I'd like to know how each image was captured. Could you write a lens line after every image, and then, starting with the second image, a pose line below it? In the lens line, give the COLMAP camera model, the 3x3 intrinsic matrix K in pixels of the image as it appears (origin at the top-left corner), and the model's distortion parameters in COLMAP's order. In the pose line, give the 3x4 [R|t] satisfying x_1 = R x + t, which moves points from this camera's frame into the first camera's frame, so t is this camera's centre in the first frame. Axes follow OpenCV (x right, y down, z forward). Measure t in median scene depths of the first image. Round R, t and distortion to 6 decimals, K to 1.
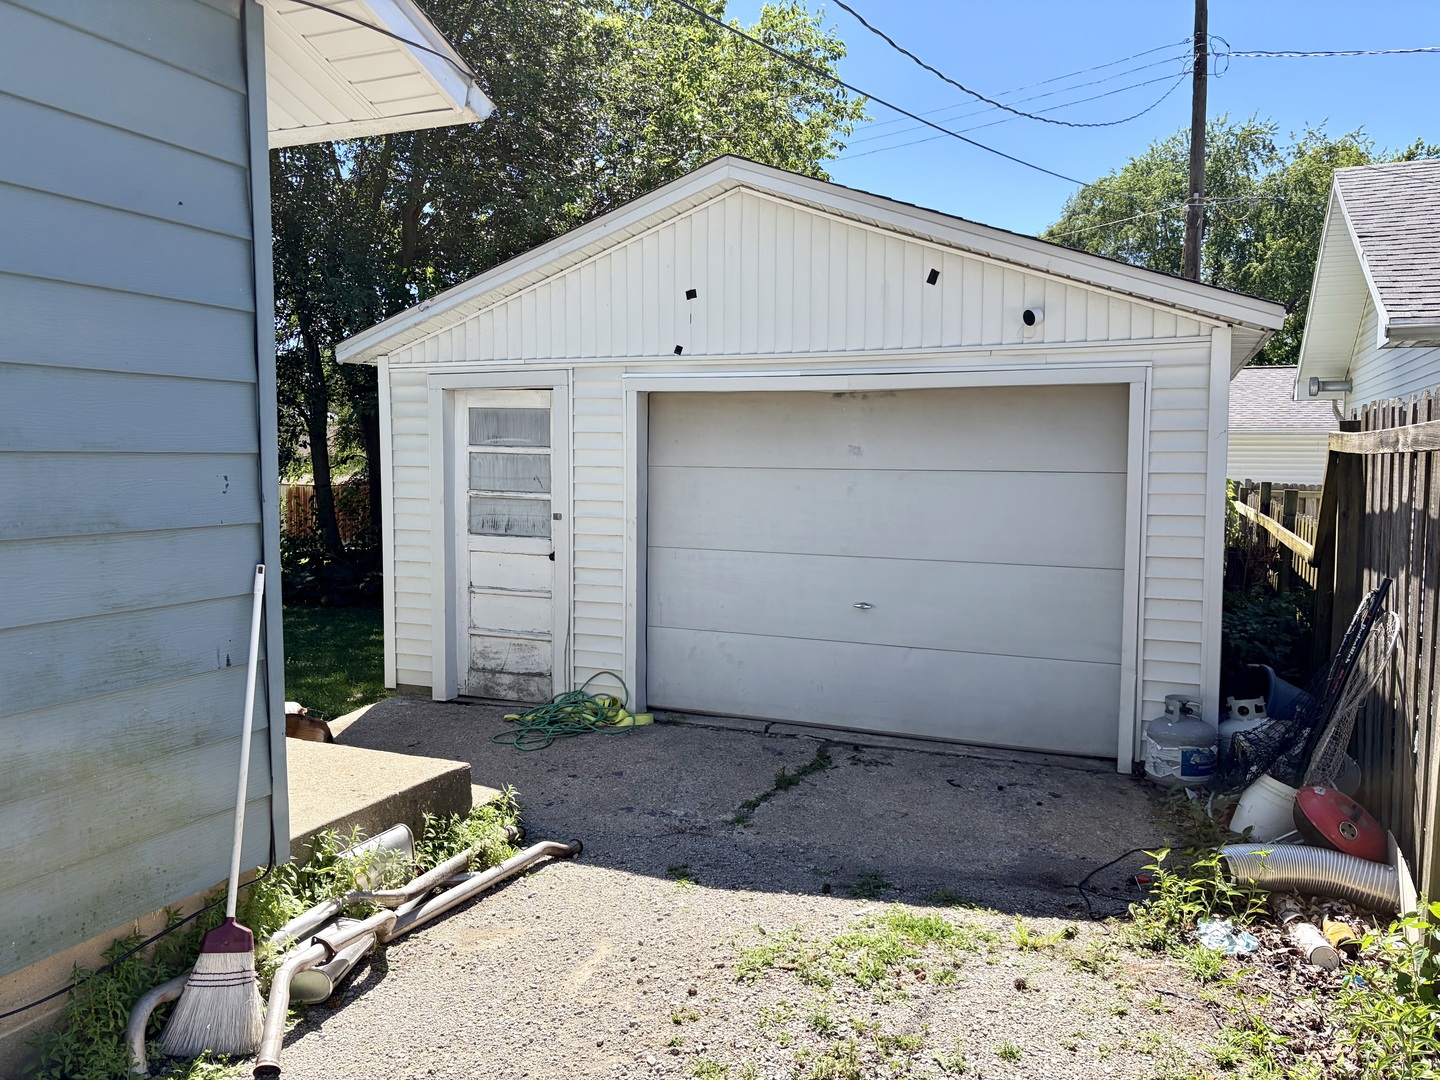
lens RADIAL K [[1090.8, 0, 713.6], [0, 1090.8, 536.5], [0, 0, 1]] dist [0.030693, -0.018106]
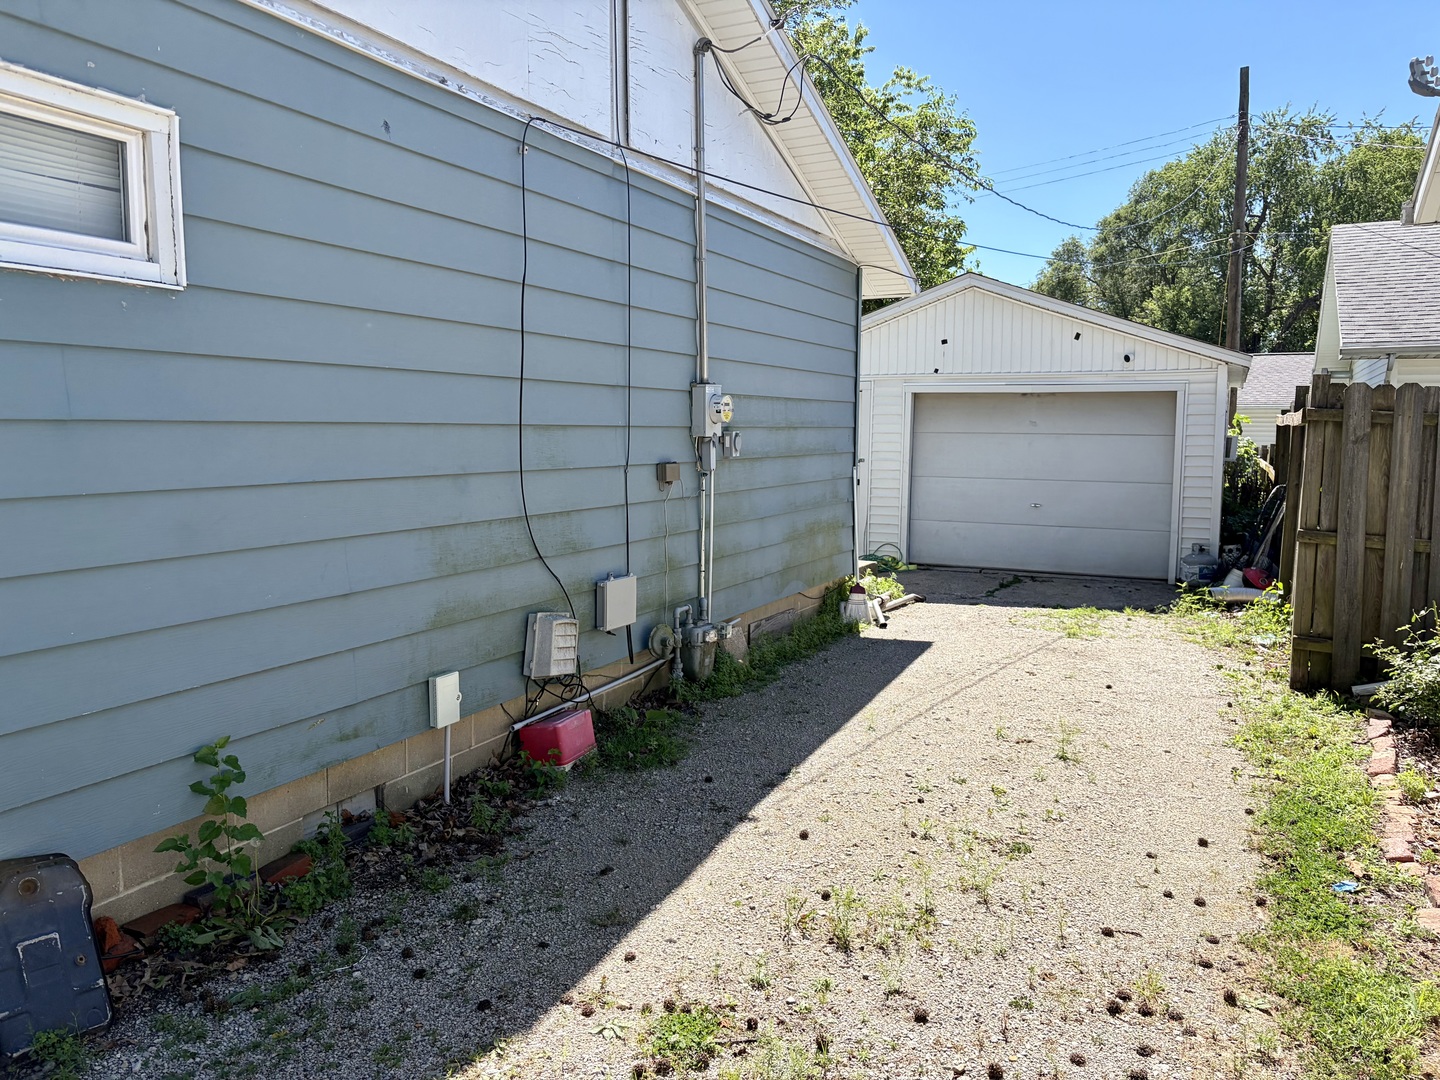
lens RADIAL K [[1090.8, 0, 724.6], [0, 1090.8, 538.1], [0, 0, 1]] dist [0.030693, -0.018106]
pose [[0.999219, 0.005027, -0.039191, -0.311707], [-0.003940, 0.999606, 0.027782, 0.065641], [0.039315, -0.027606, 0.998845, -0.883804]]
